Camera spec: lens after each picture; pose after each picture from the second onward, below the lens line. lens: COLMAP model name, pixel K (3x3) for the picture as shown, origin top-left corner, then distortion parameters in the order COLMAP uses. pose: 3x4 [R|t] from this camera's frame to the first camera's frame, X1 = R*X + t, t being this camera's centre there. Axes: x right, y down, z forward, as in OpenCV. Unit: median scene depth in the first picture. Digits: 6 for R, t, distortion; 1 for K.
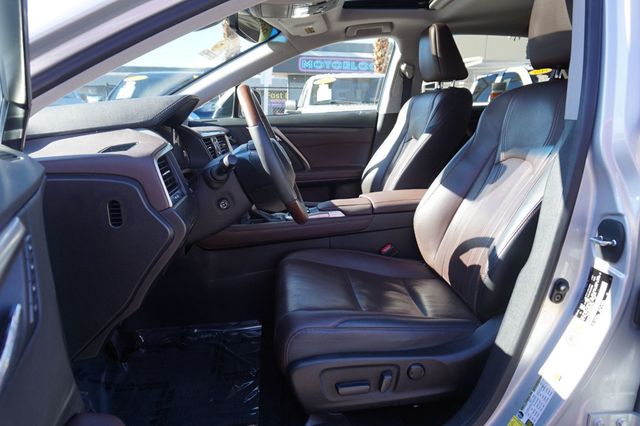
lens RADIAL K [[436.8, 0, 321.2], [0, 436.8, 213.9], [0, 0, 1]] dist [-0.014806, 0.000540]
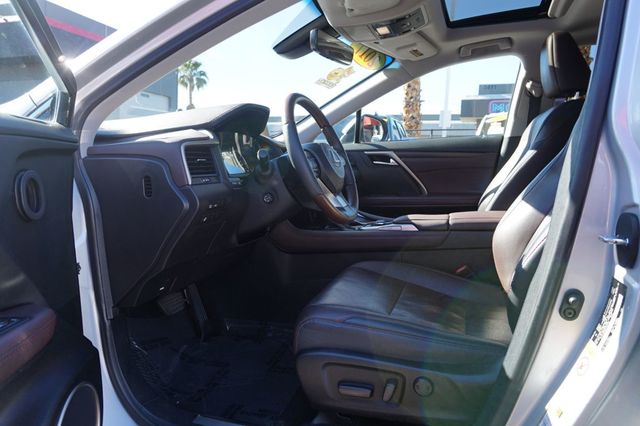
lens RADIAL K [[436.8, 0, 321.2], [0, 436.8, 213.9], [0, 0, 1]] dist [-0.014806, 0.000540]
pose [[0.912740, 0.052067, -0.405210, 0.247159], [-0.093080, 0.992263, -0.082163, 0.066971], [0.397797, 0.112711, 0.910524, 0.035653]]
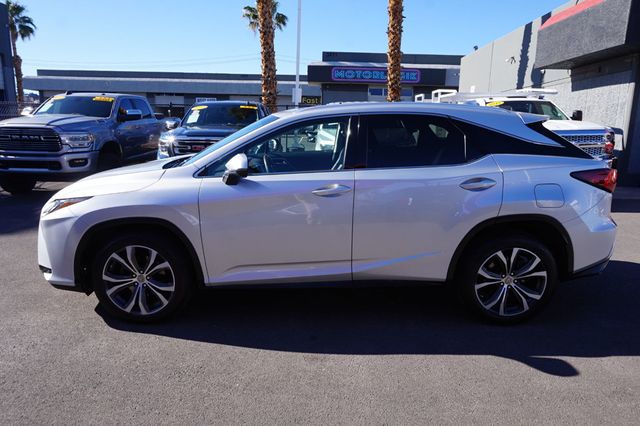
lens RADIAL K [[436.8, 0, 321.2], [0, 436.8, 213.9], [0, 0, 1]] dist [-0.014806, 0.000540]
pose [[0.996408, 0.024855, -0.080957, 0.383416], [-0.024931, 0.999689, 0.000072, 0.093528], [0.080933, 0.001947, 0.996718, -1.617742]]
